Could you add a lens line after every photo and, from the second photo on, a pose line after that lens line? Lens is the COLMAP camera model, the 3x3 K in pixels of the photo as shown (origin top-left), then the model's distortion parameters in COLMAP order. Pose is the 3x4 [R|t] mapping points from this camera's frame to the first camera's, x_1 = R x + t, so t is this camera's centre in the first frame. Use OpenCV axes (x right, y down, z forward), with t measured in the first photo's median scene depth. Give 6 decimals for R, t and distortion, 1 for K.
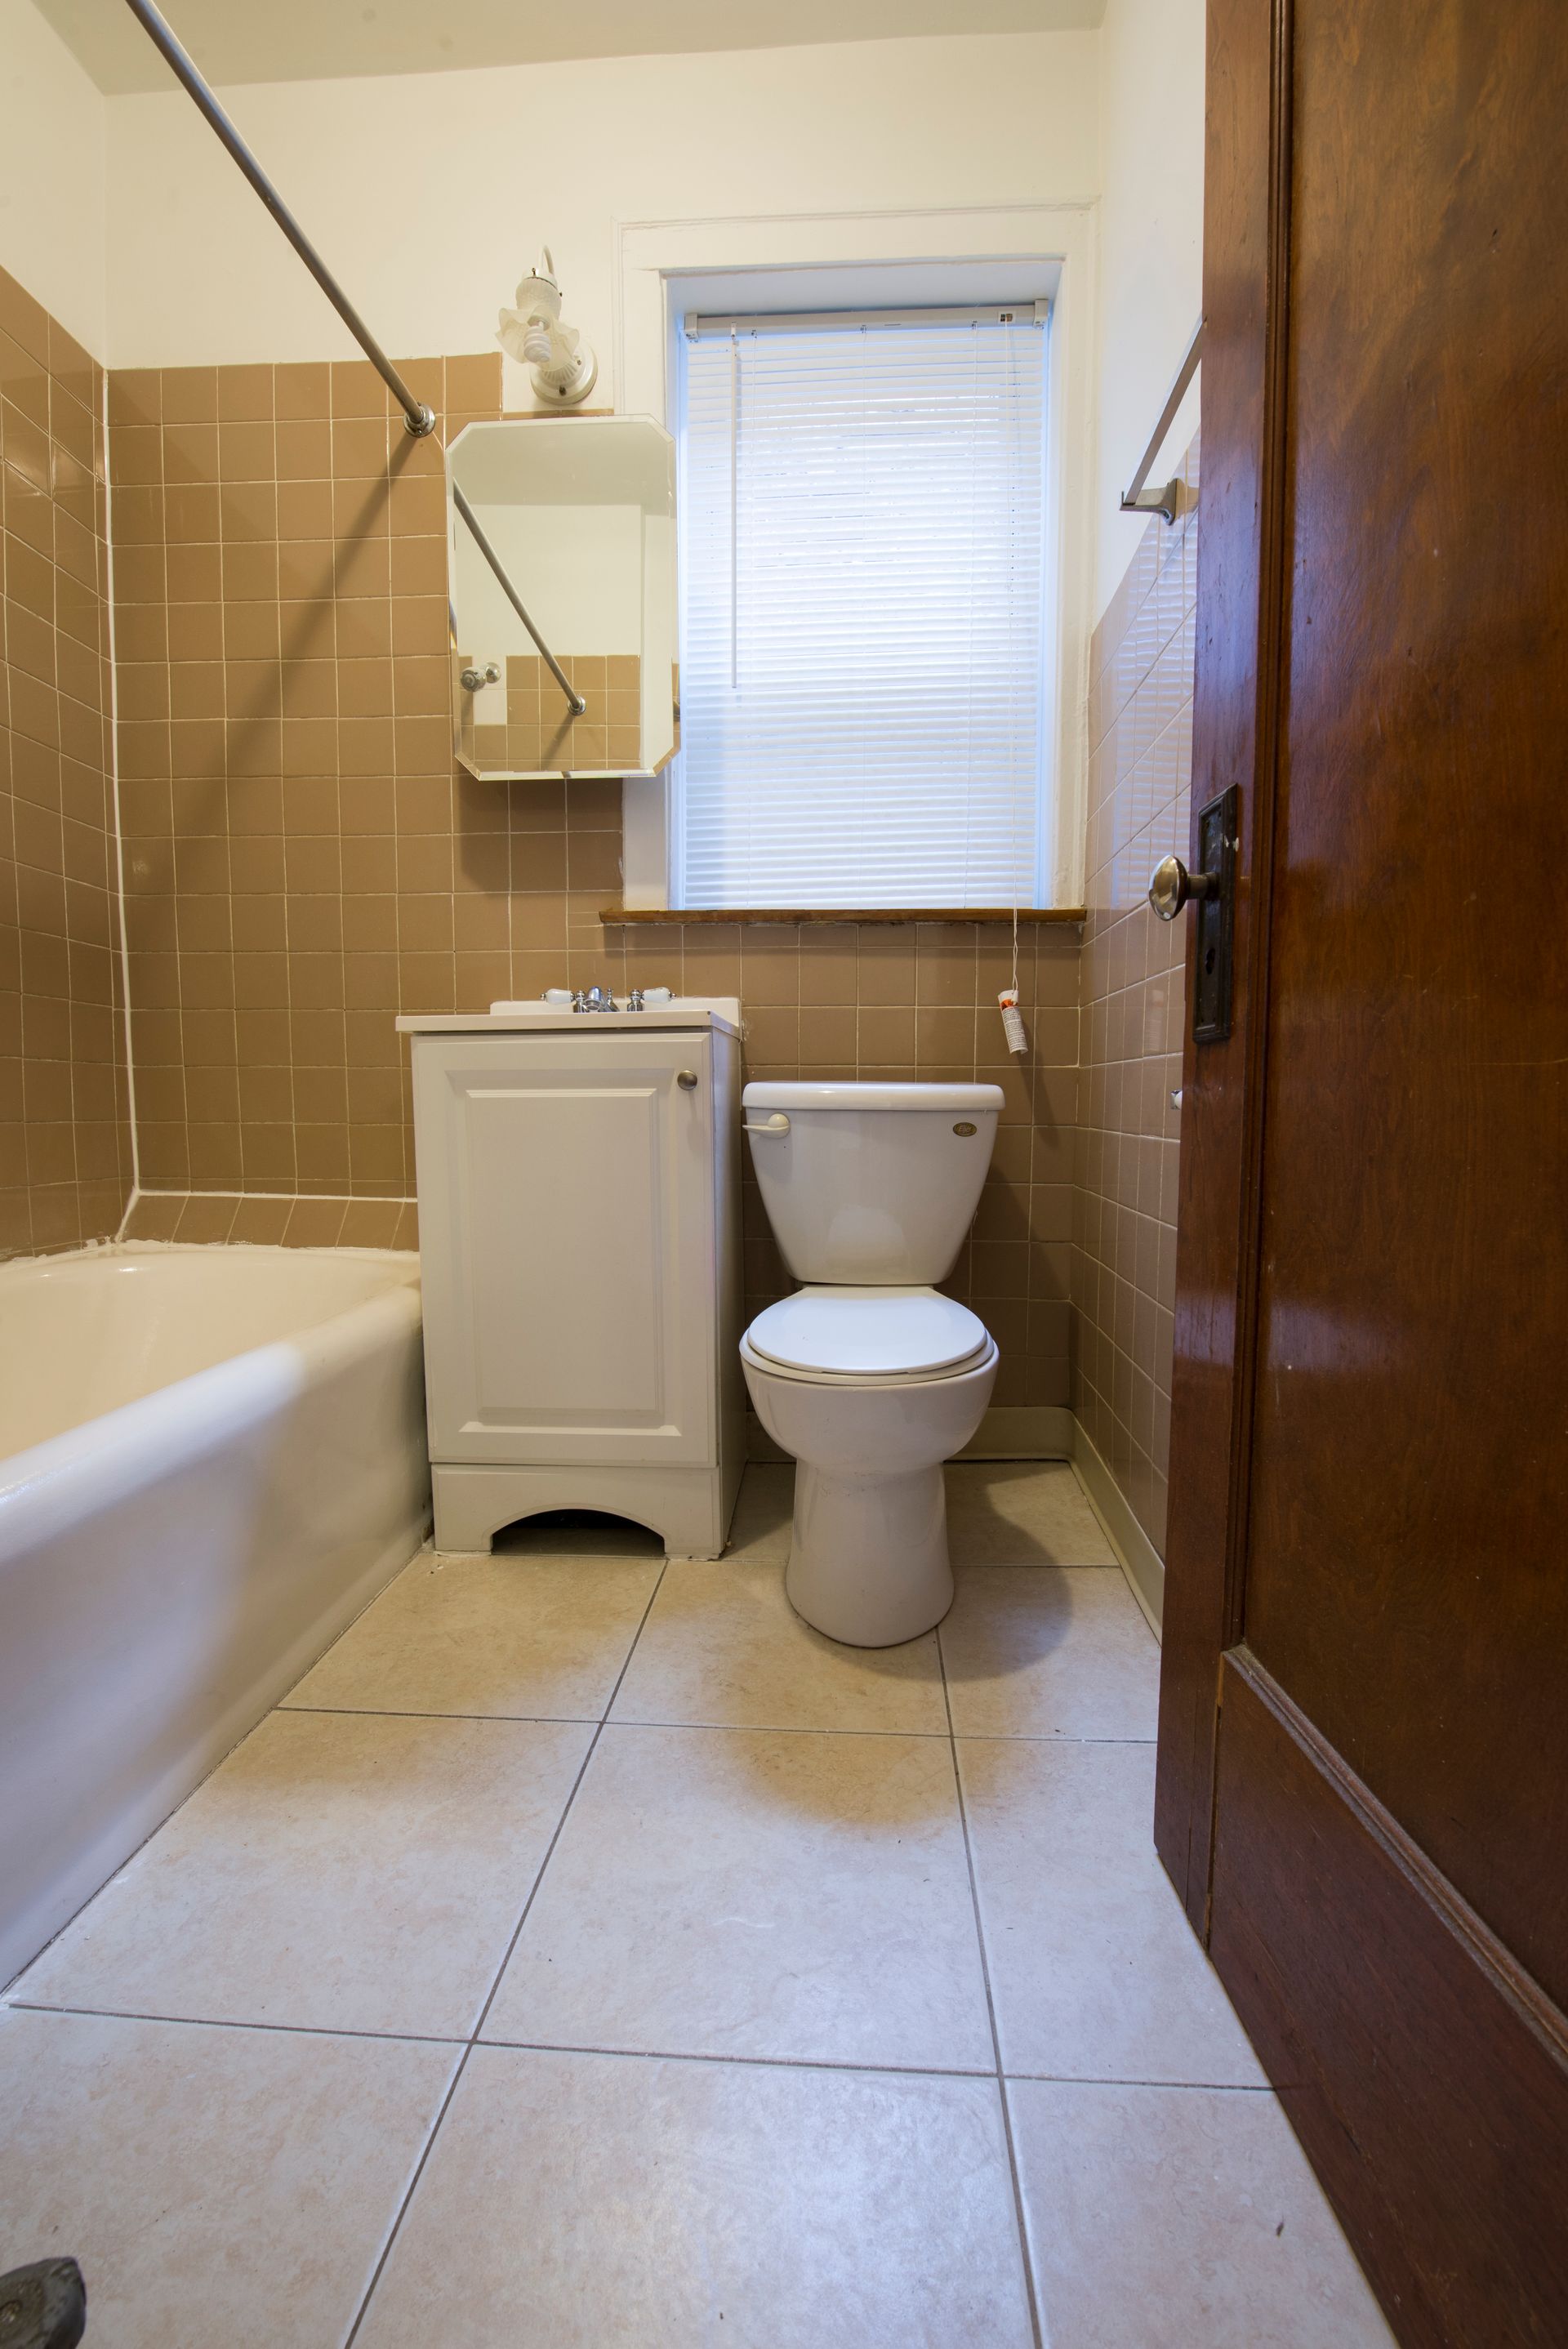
lens RADIAL K [[933.4, 0, 728.6], [0, 933.4, 1218.6], [0, 0, 1]] dist [-0.013545, -0.003395]
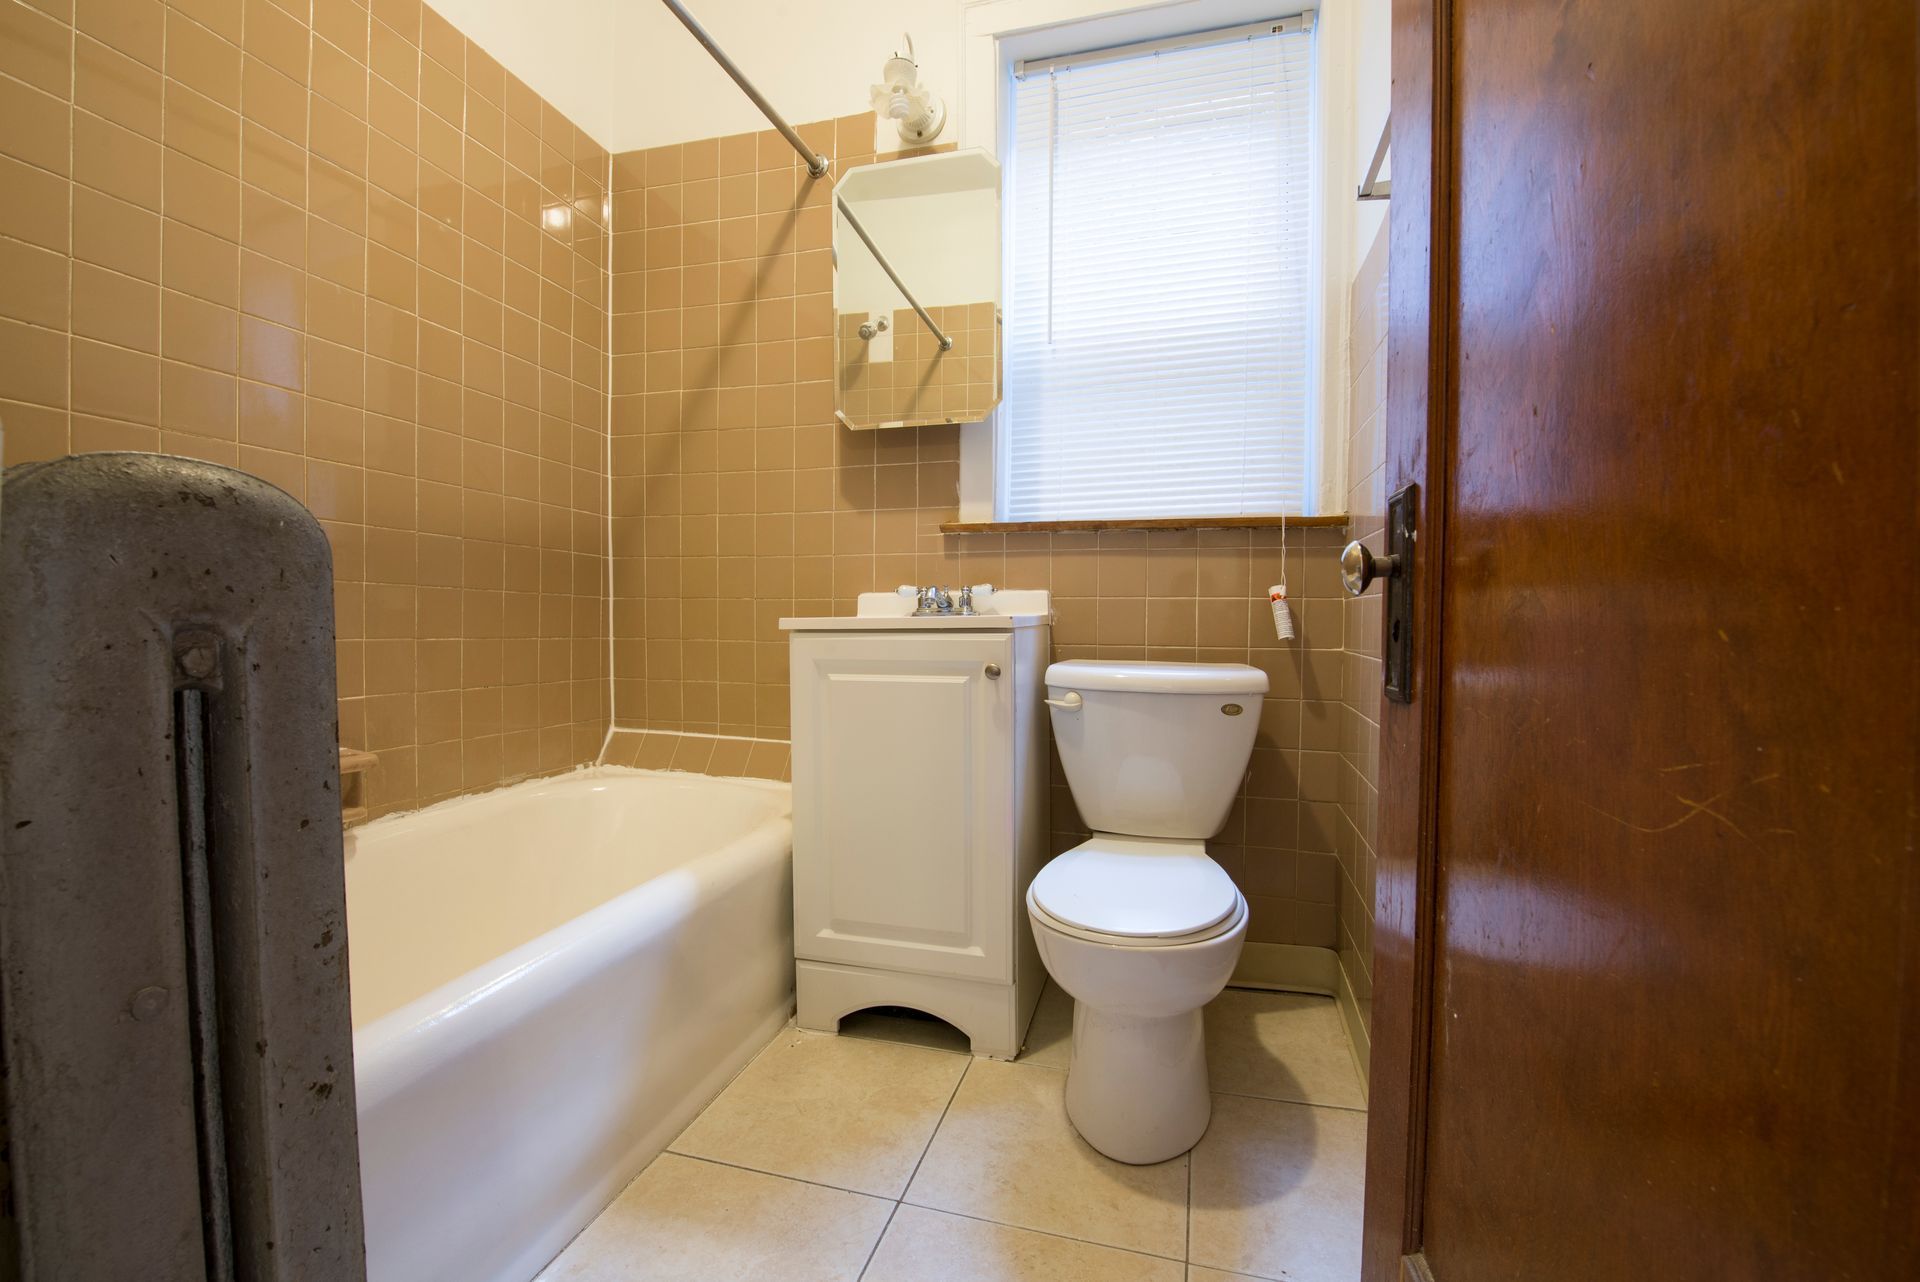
lens RADIAL K [[763.0, 0, 958.8], [0, 763.0, 644.6], [0, 0, 1]] dist [-0.013545, -0.003395]
pose [[0.979234, 0.010810, -0.202446, 0.103048], [-0.020987, 0.998618, -0.048189, -0.116774], [0.201645, 0.051437, 0.978107, -0.013983]]
